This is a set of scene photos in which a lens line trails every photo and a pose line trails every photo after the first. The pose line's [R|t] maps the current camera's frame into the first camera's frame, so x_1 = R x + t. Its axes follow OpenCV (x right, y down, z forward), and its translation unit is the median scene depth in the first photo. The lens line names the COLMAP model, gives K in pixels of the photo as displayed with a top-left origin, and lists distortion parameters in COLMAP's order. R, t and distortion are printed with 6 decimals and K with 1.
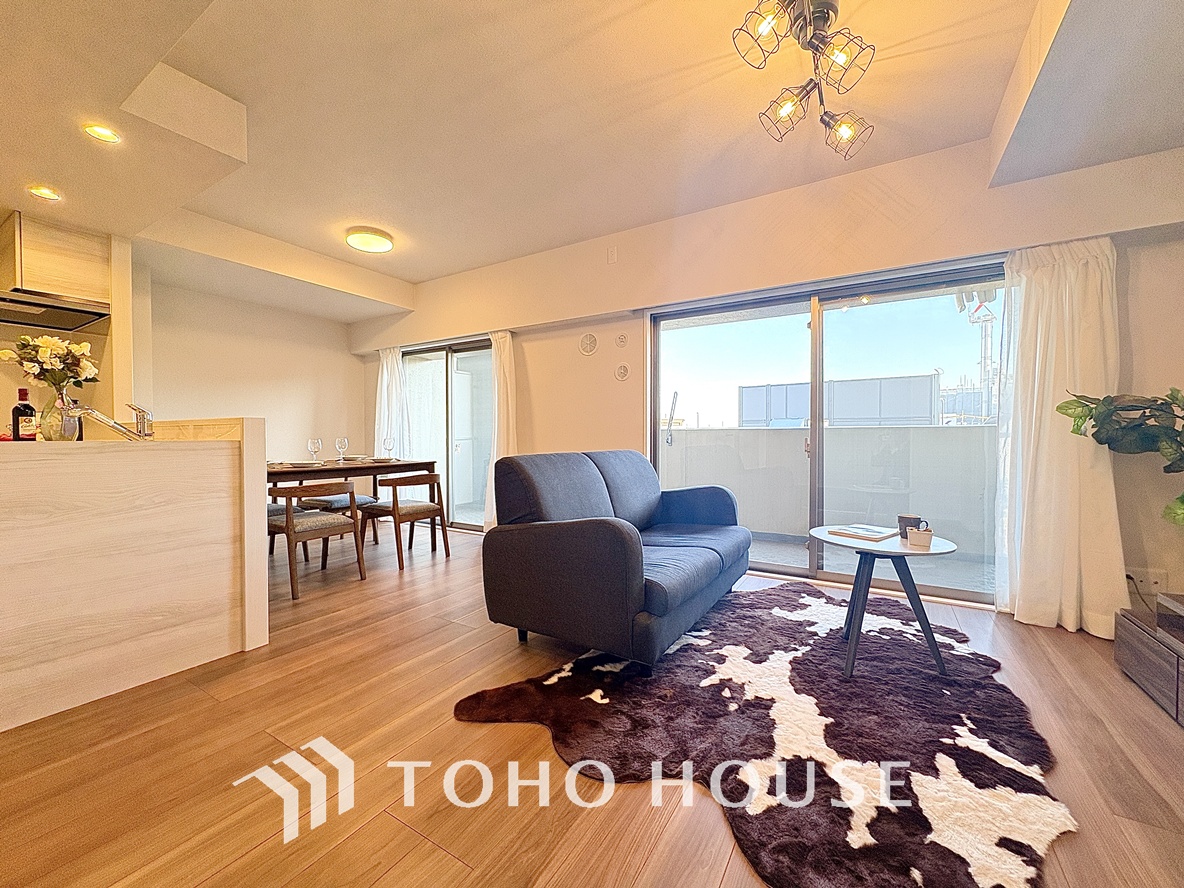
lens RADIAL K [[471.8, 0, 592.0], [0, 471.8, 444.0], [0, 0, 1]] dist [0.001511, -0.000677]
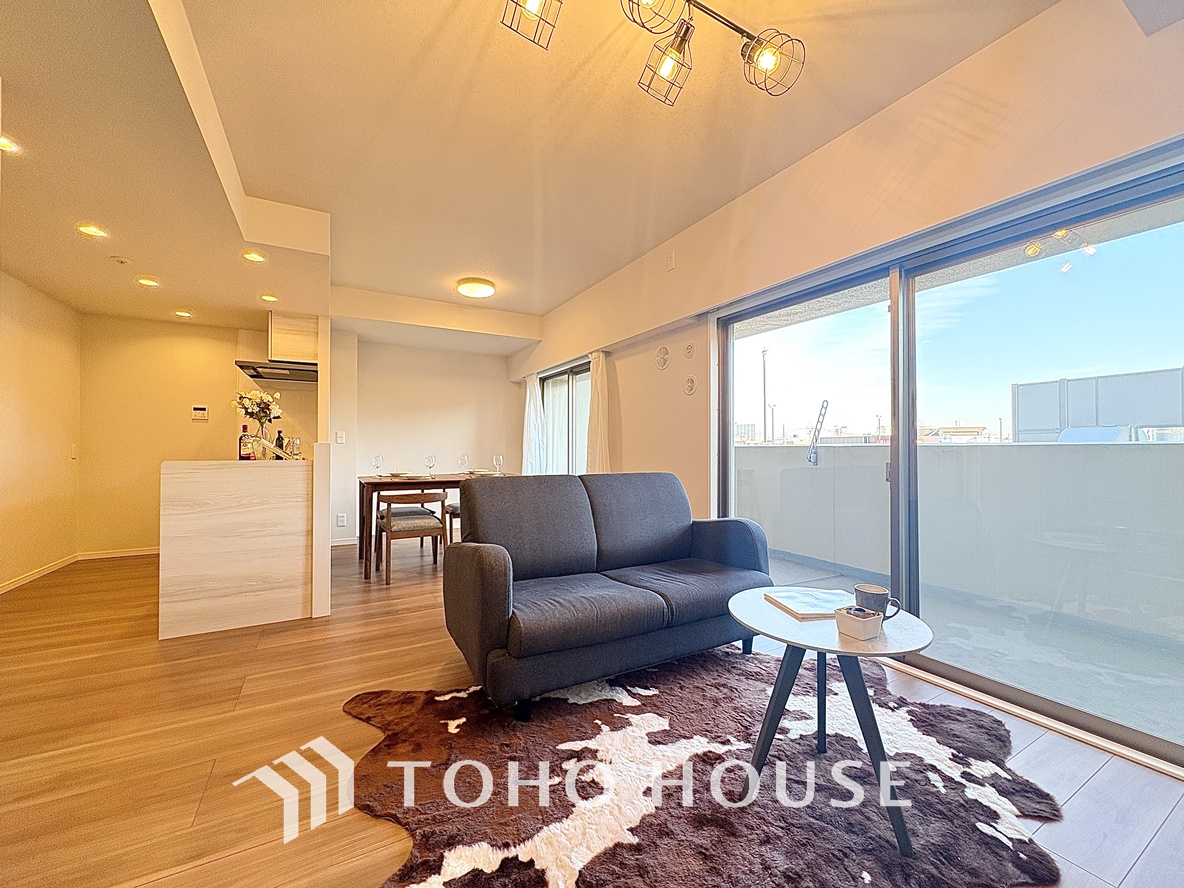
lens RADIAL K [[471.8, 0, 592.0], [0, 471.8, 444.0], [0, 0, 1]] dist [0.001511, -0.000677]
pose [[0.871781, -0.002457, -0.489889, 0.478314], [-0.009741, 0.999703, -0.022348, -0.024248], [0.489799, 0.024254, 0.871498, 0.163396]]
